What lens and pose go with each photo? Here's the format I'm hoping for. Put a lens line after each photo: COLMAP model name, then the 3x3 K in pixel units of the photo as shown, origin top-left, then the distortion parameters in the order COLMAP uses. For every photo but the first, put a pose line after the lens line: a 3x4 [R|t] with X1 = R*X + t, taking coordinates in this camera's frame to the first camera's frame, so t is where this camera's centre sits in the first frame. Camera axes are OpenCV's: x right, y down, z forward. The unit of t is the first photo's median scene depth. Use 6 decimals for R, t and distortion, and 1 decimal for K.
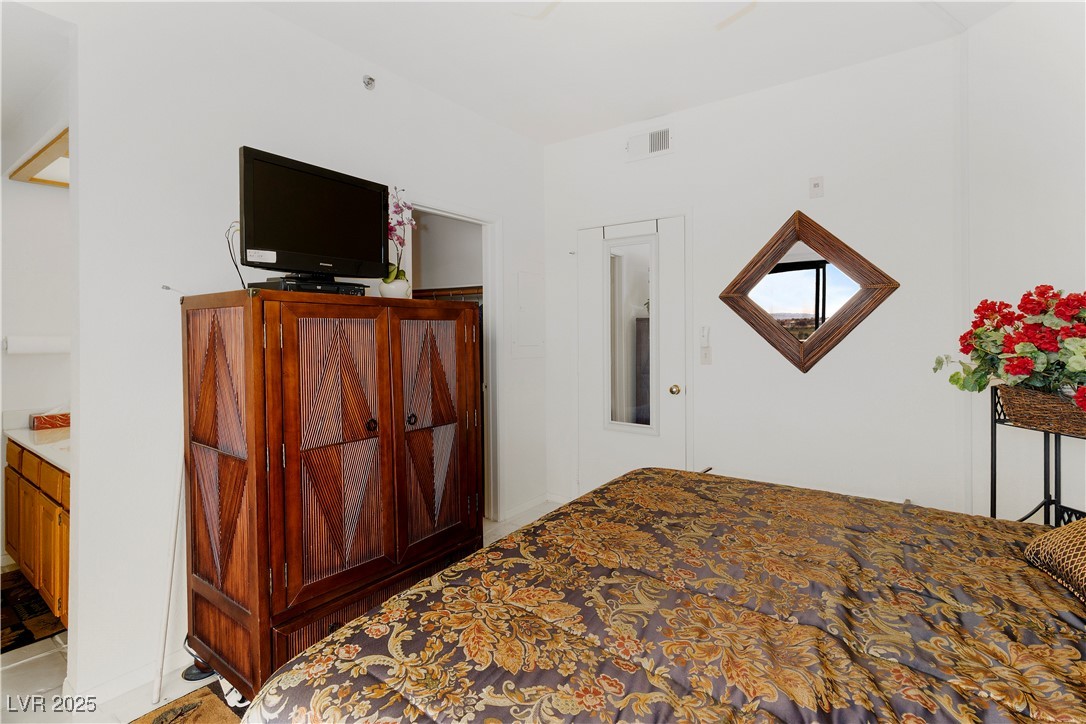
lens RADIAL K [[504.8, 0, 558.5], [0, 504.8, 346.5], [0, 0, 1]] dist [0.014123, 0.000184]
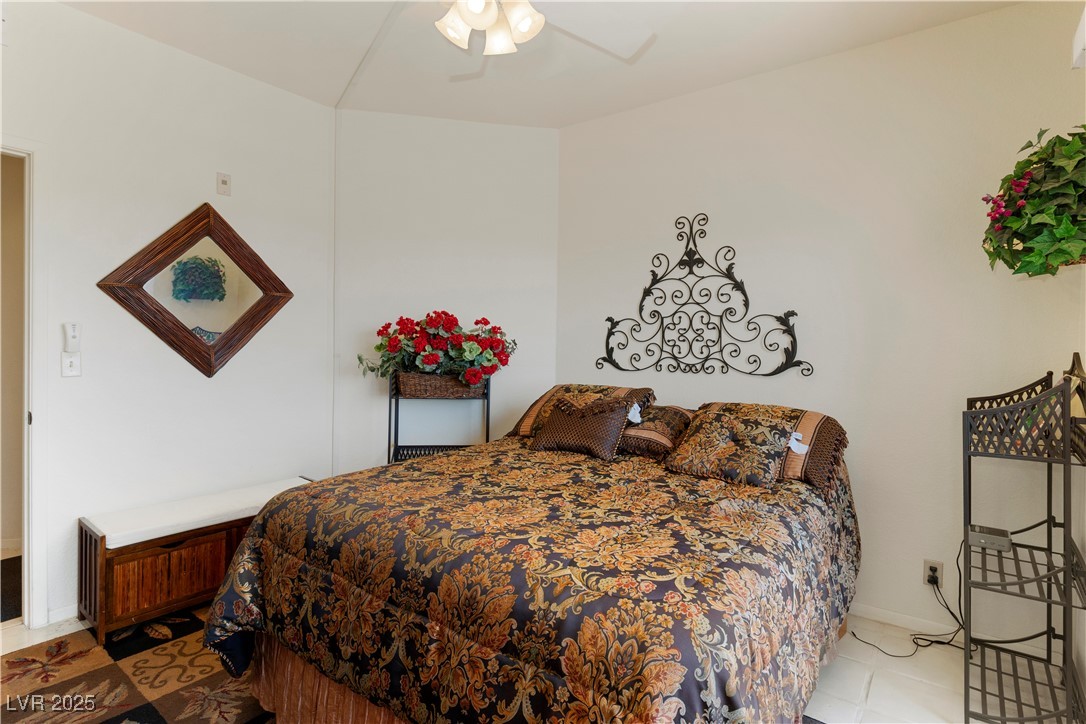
lens RADIAL K [[540.8, 0, 539.8], [0, 540.8, 340.7], [0, 0, 1]] dist [-0.000528, -0.000087]
pose [[0.033046, 0.000140, 0.999454, -1.463609], [0.012493, 0.999922, -0.000553, -0.022823], [-0.999376, 0.012504, 0.033042, 1.071022]]
